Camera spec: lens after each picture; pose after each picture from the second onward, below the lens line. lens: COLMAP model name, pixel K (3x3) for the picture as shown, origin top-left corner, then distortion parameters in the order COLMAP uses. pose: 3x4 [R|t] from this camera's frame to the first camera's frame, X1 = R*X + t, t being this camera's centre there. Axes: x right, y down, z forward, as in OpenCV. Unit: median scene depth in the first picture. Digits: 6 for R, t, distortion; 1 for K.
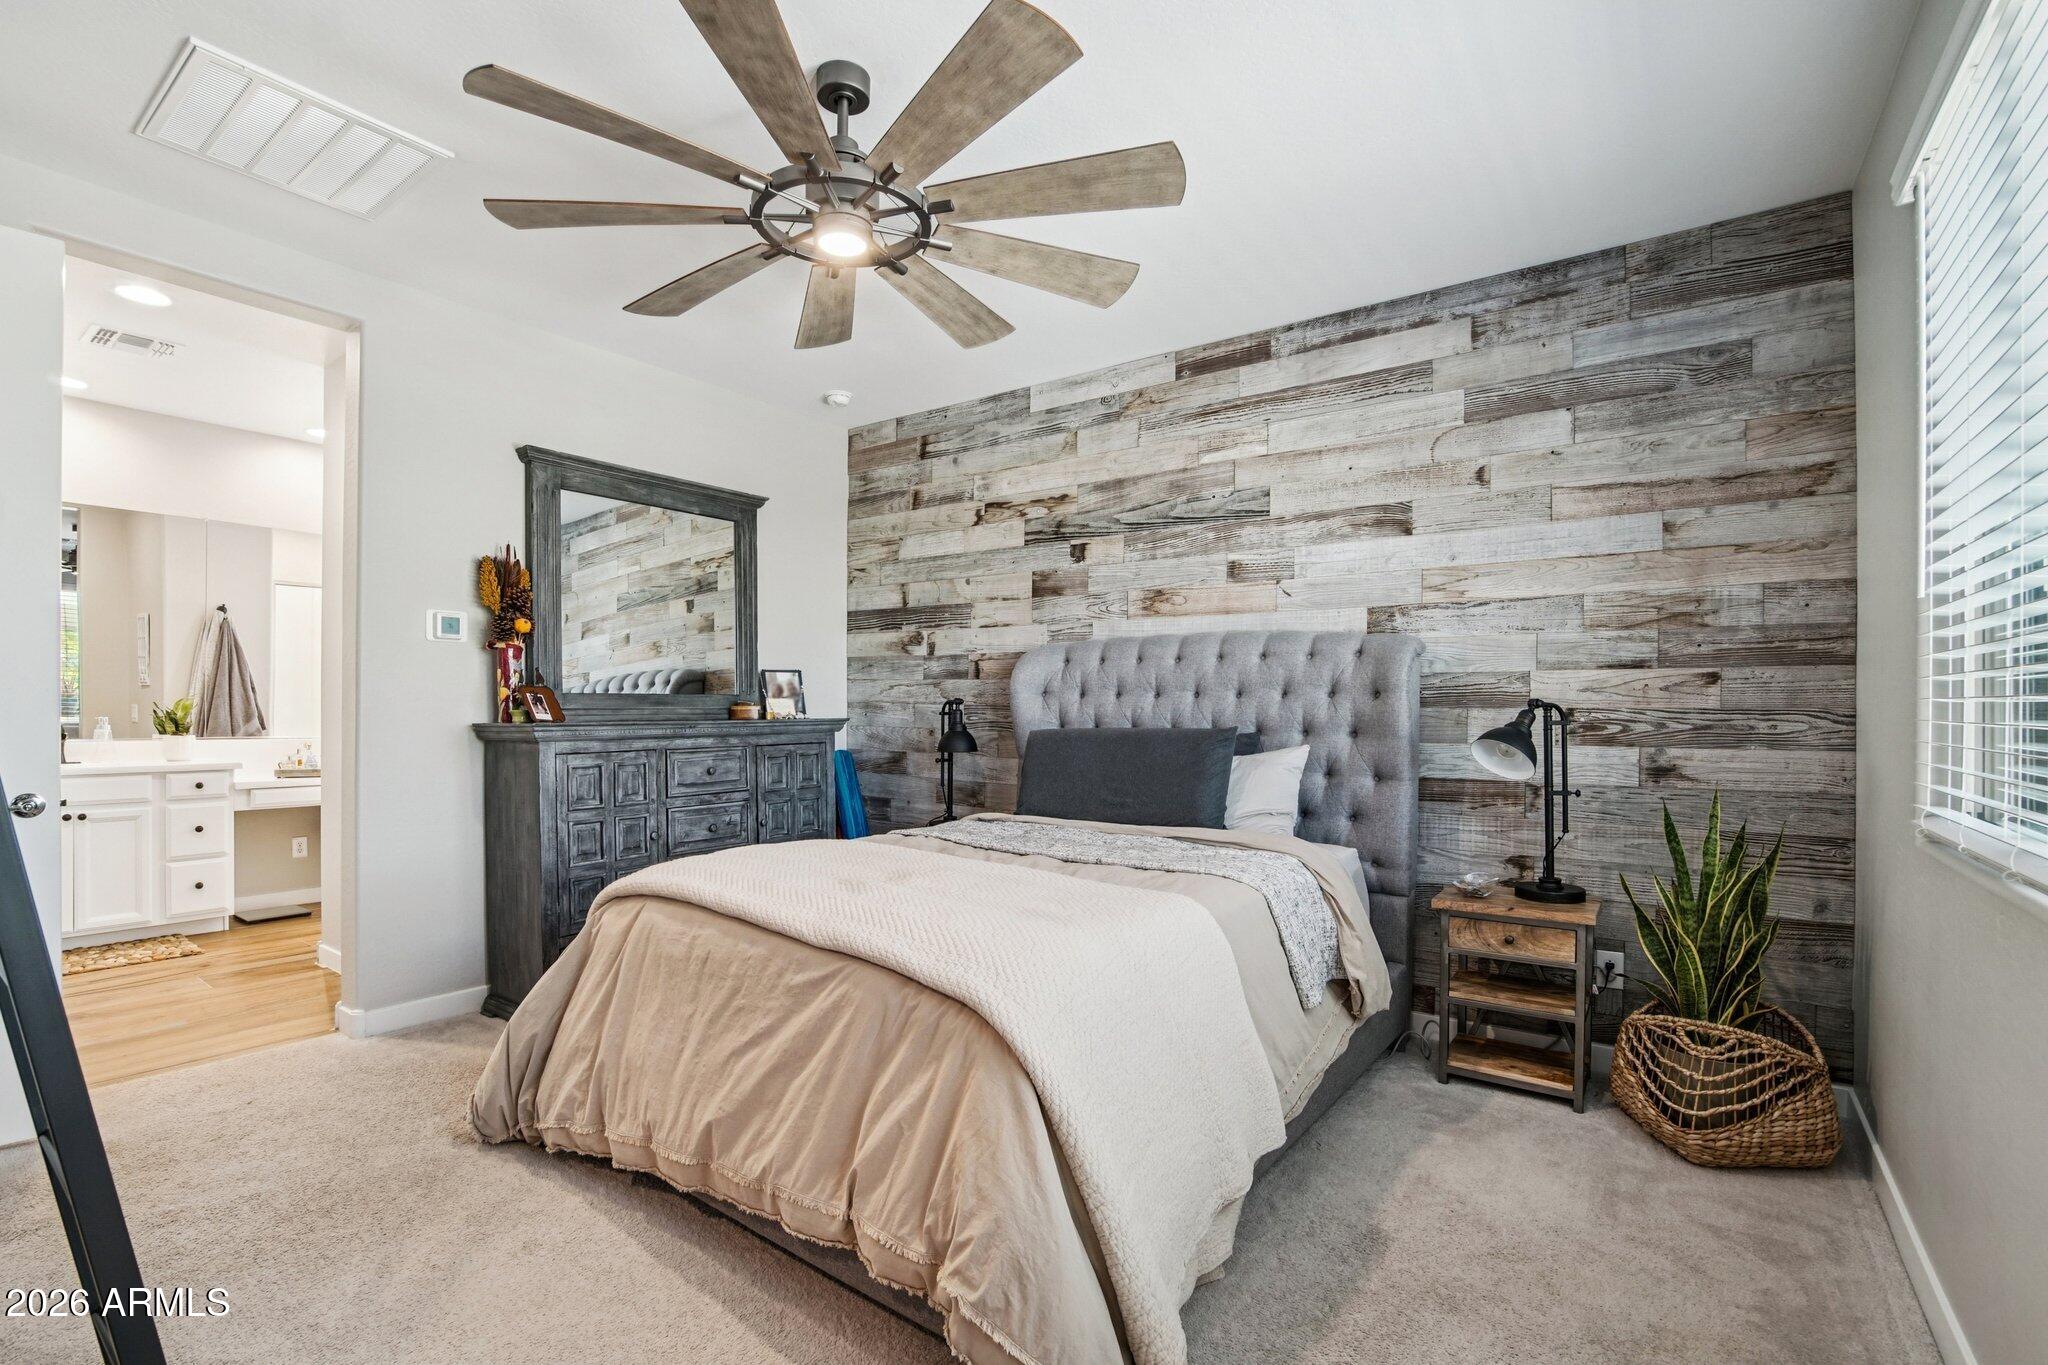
lens RADIAL K [[918.6, 0, 1011.7], [0, 918.6, 716.6], [0, 0, 1]] dist [-0.036540, 0.006859]
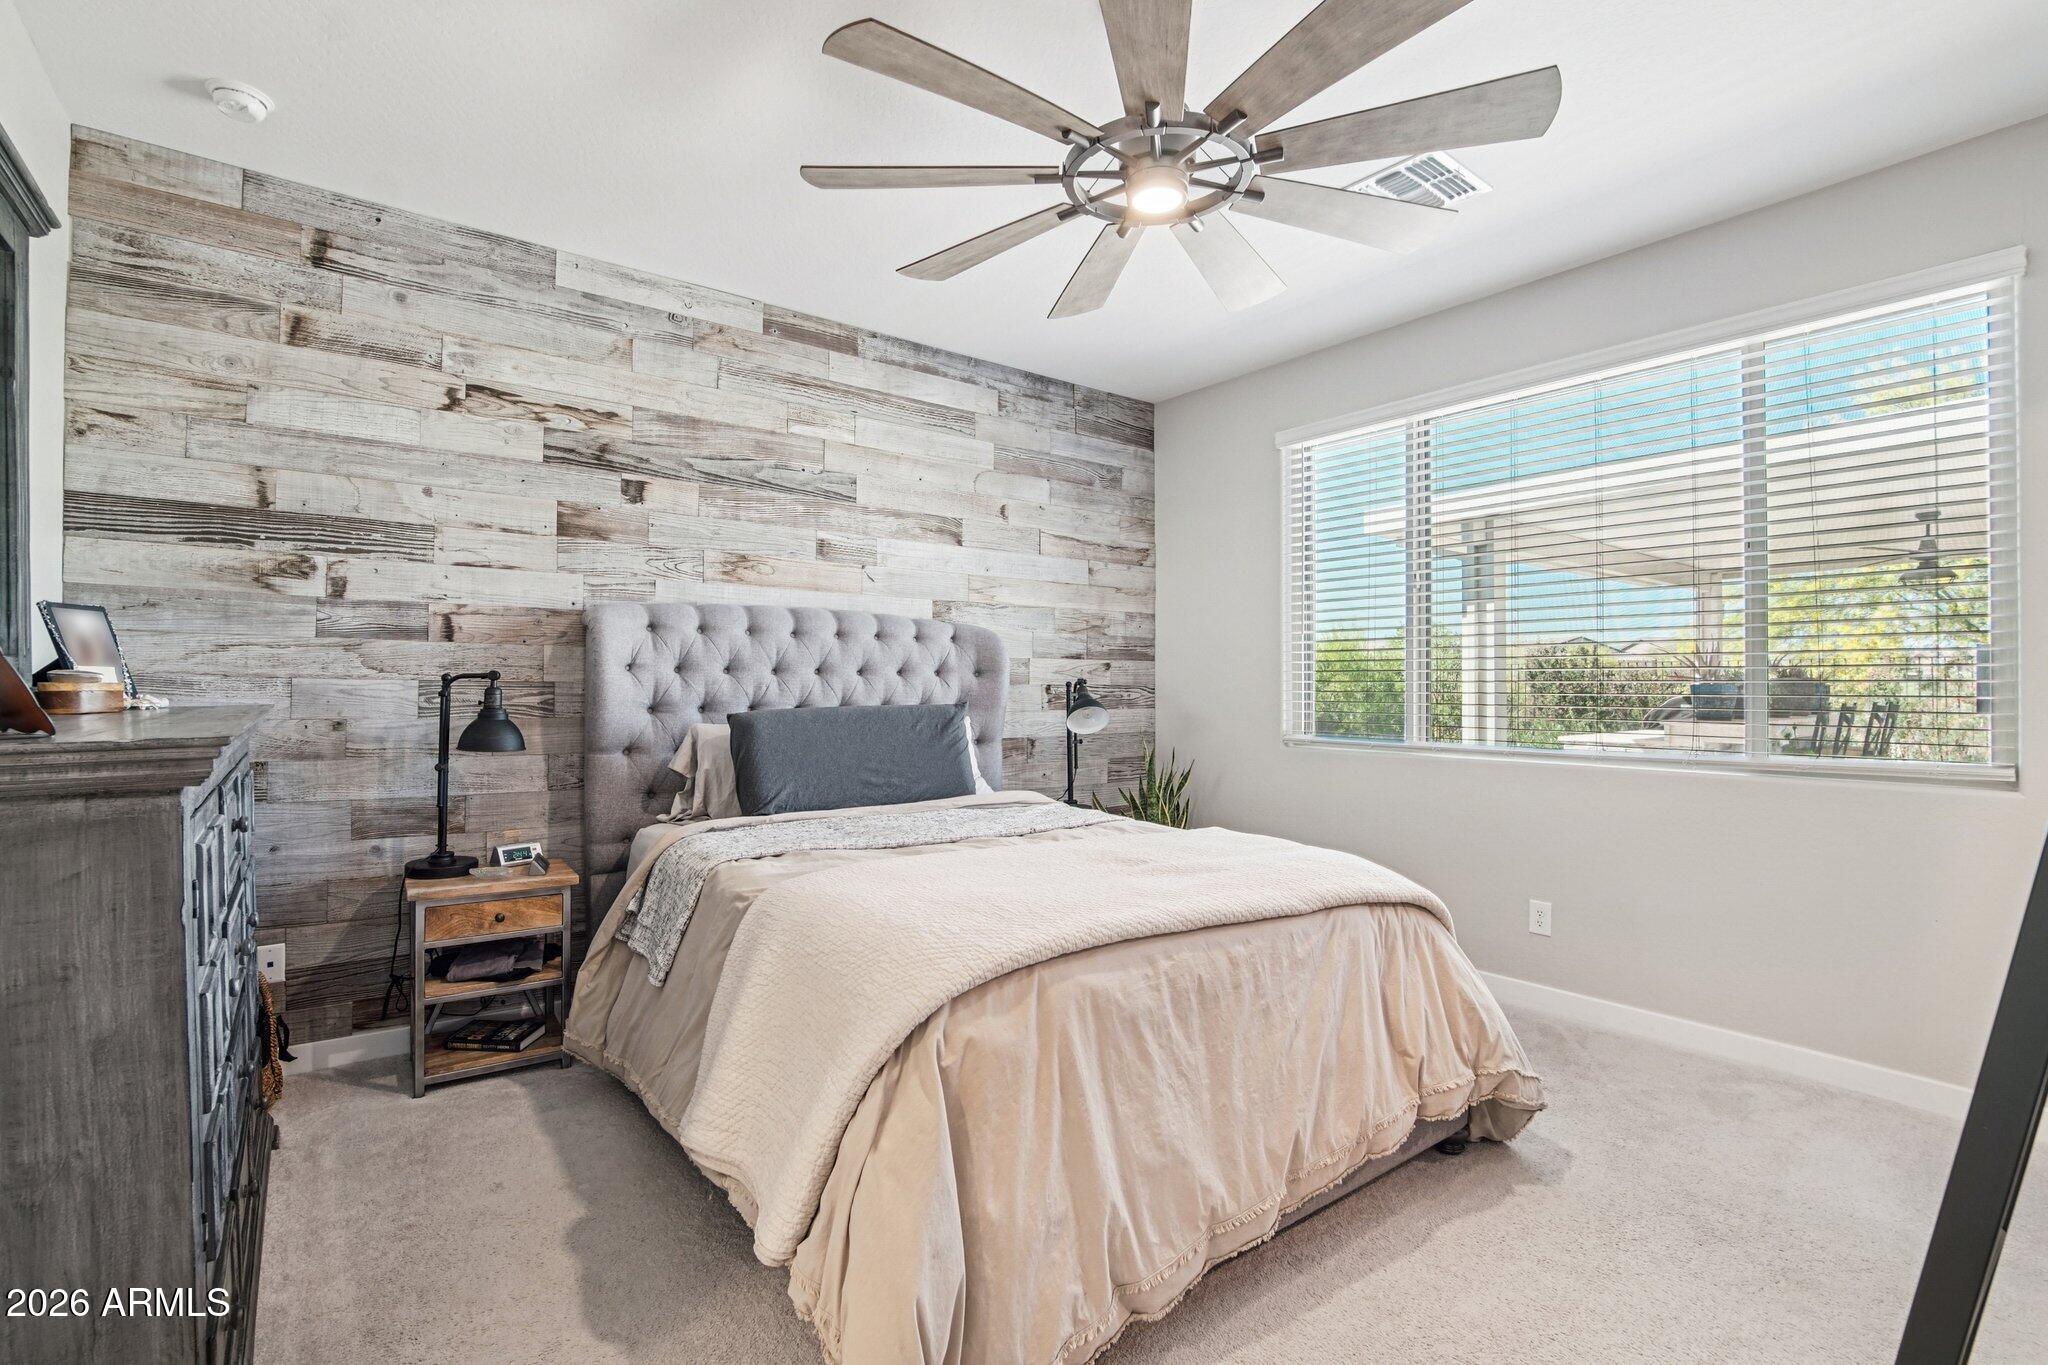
lens RADIAL K [[918.6, 0, 1019.0], [0, 918.6, 682.7], [0, 0, 1]] dist [-0.036540, 0.006859]
pose [[0.286331, 0.000643, 0.958130, -0.651184], [0.008741, 0.999956, -0.003284, -0.006467], [-0.958091, 0.009315, 0.286313, 0.496320]]
